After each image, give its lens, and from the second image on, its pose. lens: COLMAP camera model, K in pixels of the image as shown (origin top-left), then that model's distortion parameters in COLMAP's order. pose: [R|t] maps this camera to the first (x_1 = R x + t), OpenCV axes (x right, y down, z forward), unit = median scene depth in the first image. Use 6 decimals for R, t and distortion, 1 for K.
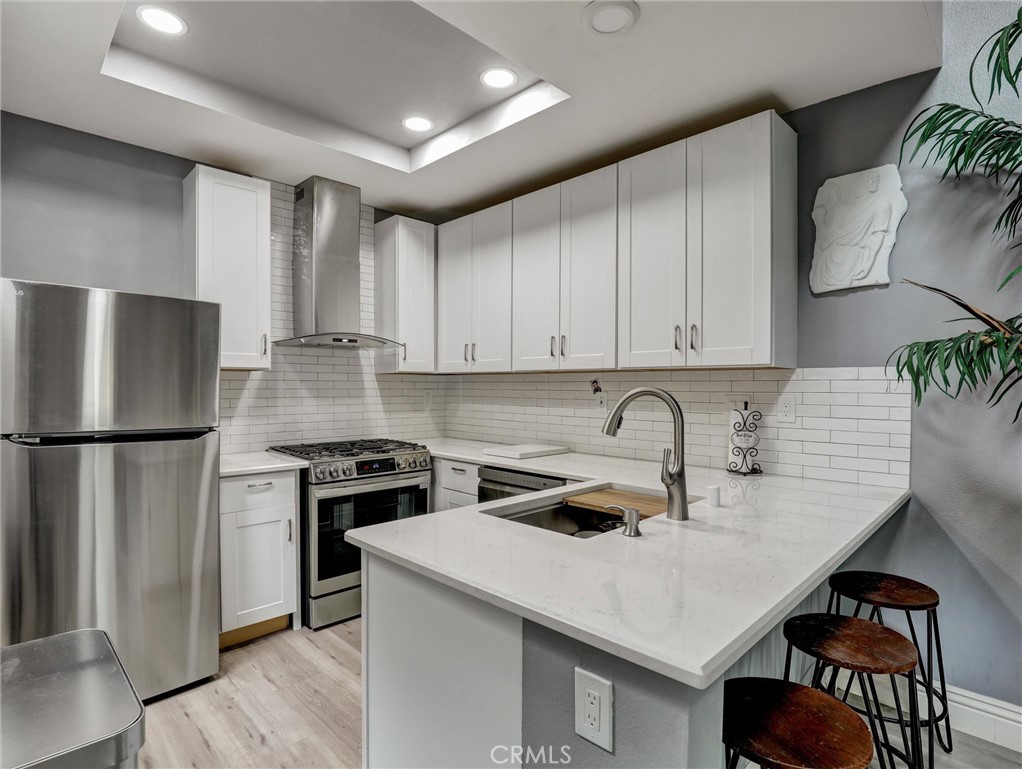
lens RADIAL K [[538.1, 0, 514.4], [0, 538.1, 390.8], [0, 0, 1]] dist [-0.031424, 0.002247]
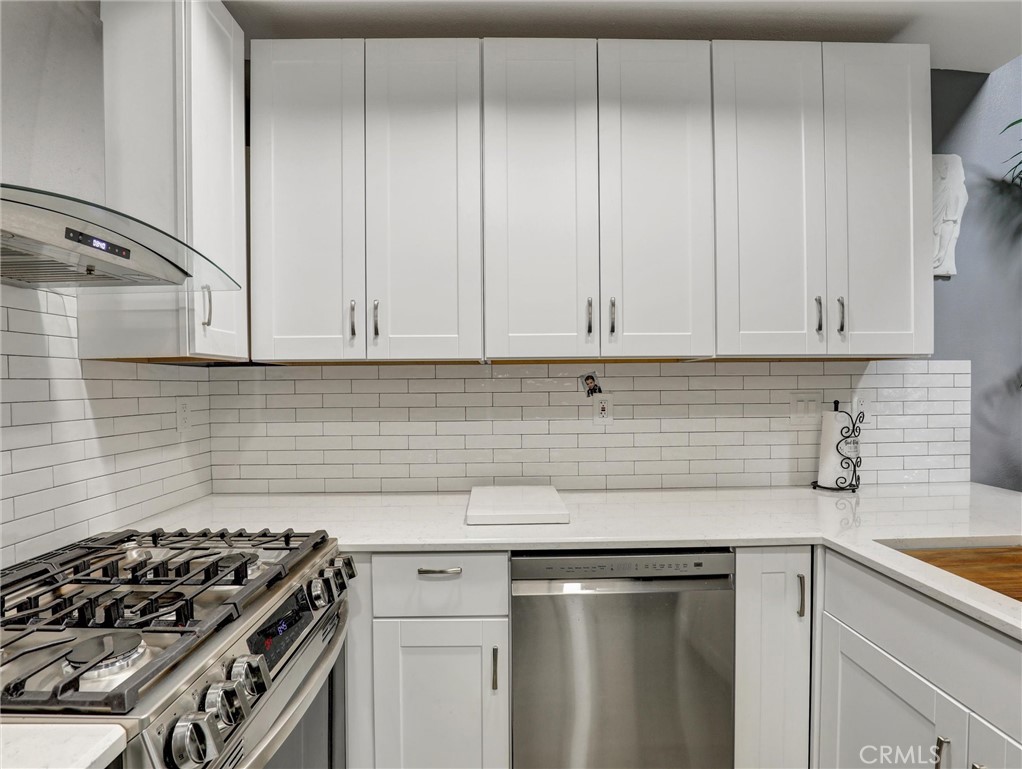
lens RADIAL K [[538.1, 0, 514.4], [0, 538.1, 390.8], [0, 0, 1]] dist [-0.031424, 0.002247]
pose [[0.678993, -0.022395, 0.733803, -0.370983], [0.017399, 0.999745, 0.014412, -0.011240], [-0.733938, 0.002981, 0.679210, 0.610254]]
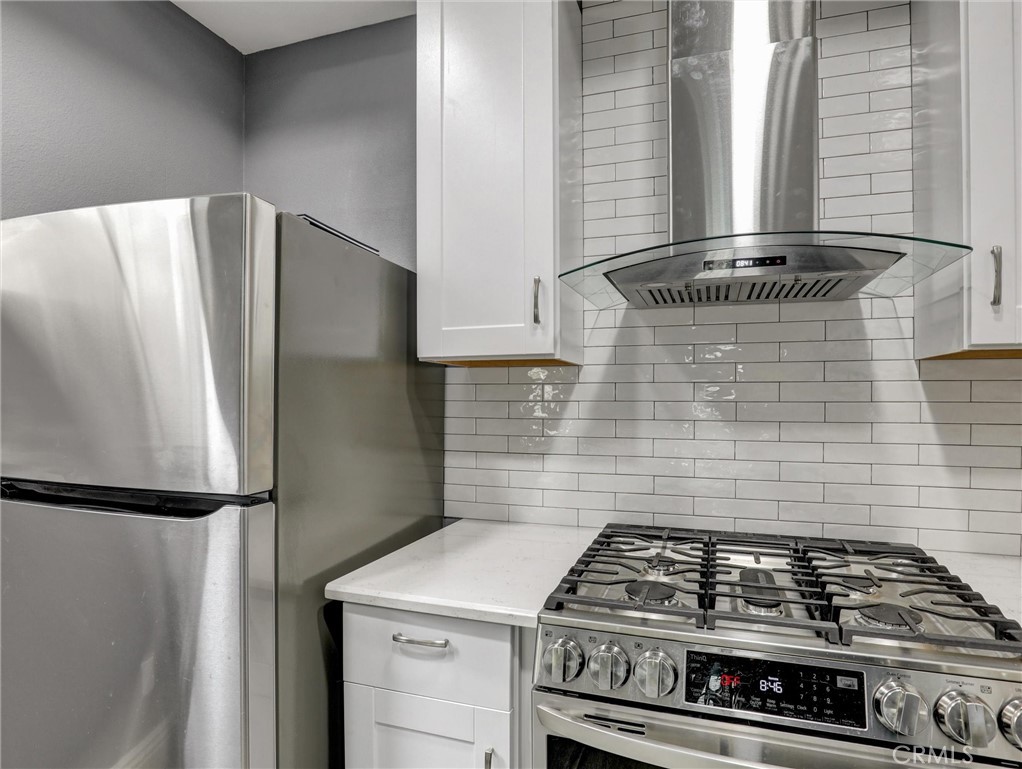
lens RADIAL K [[538.1, 0, 514.4], [0, 538.1, 390.8], [0, 0, 1]] dist [-0.031424, 0.002247]
pose [[0.424510, -0.010295, -0.905365, -0.061246], [-0.004761, 0.999896, -0.013602, -0.005700], [0.905411, 0.010084, 0.424417, 0.698951]]
